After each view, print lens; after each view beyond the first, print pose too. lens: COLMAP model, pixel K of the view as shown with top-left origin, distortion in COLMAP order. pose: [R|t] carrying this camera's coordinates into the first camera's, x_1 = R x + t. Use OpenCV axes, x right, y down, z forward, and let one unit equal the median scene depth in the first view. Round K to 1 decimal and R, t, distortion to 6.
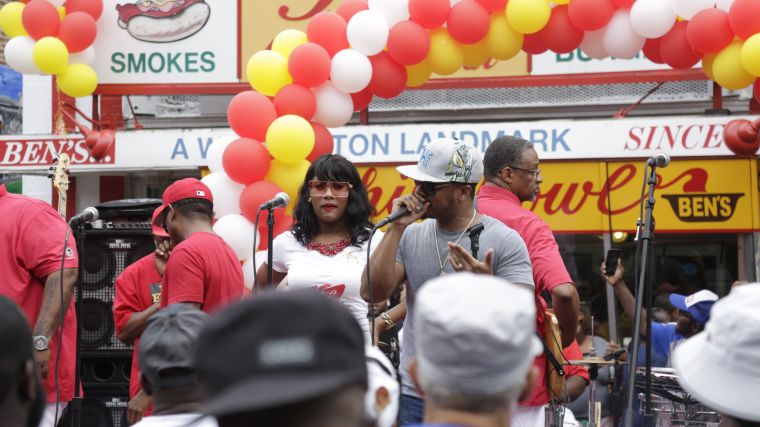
lens RADIAL K [[2342.9, 0, 362.0], [0, 2342.9, 210.5], [0, 0, 1]] dist [0.788841, 0.000000]
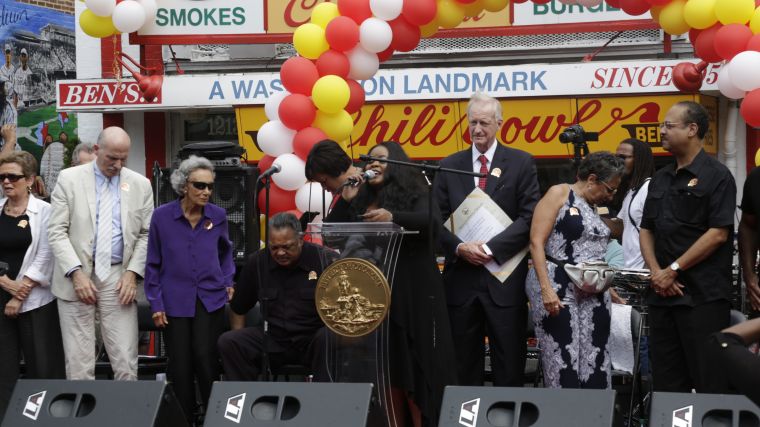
lens RADIAL K [[2342.9, 0, 369.2], [0, 2342.9, 214.8], [0, 0, 1]] dist [0.788841, 0.000000]
pose [[0.999583, -0.015933, 0.024062, -0.031356], [0.014808, 0.998821, 0.046236, -0.017996], [-0.024770, -0.045860, 0.998641, -0.197461]]
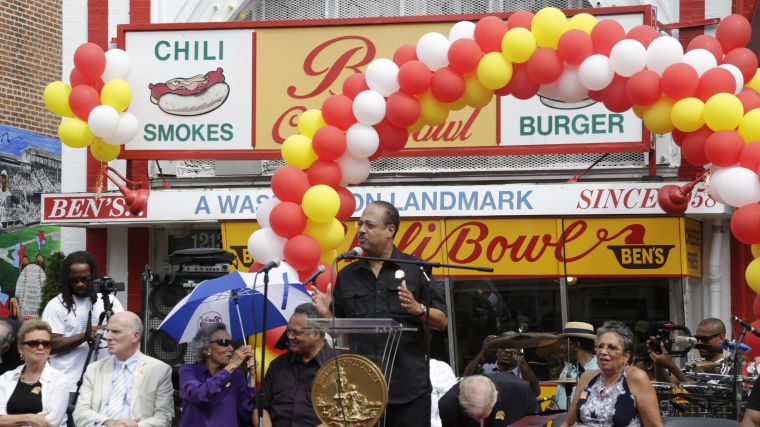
lens RADIAL K [[2342.9, 0, 372.0], [0, 2342.9, 209.1], [0, 0, 1]] dist [0.788841, 0.000000]
pose [[0.999157, 0.004316, 0.040818, -0.042098], [-0.003563, 0.999823, -0.018495, -0.002609], [-0.040890, 0.018334, 0.998995, -0.195376]]
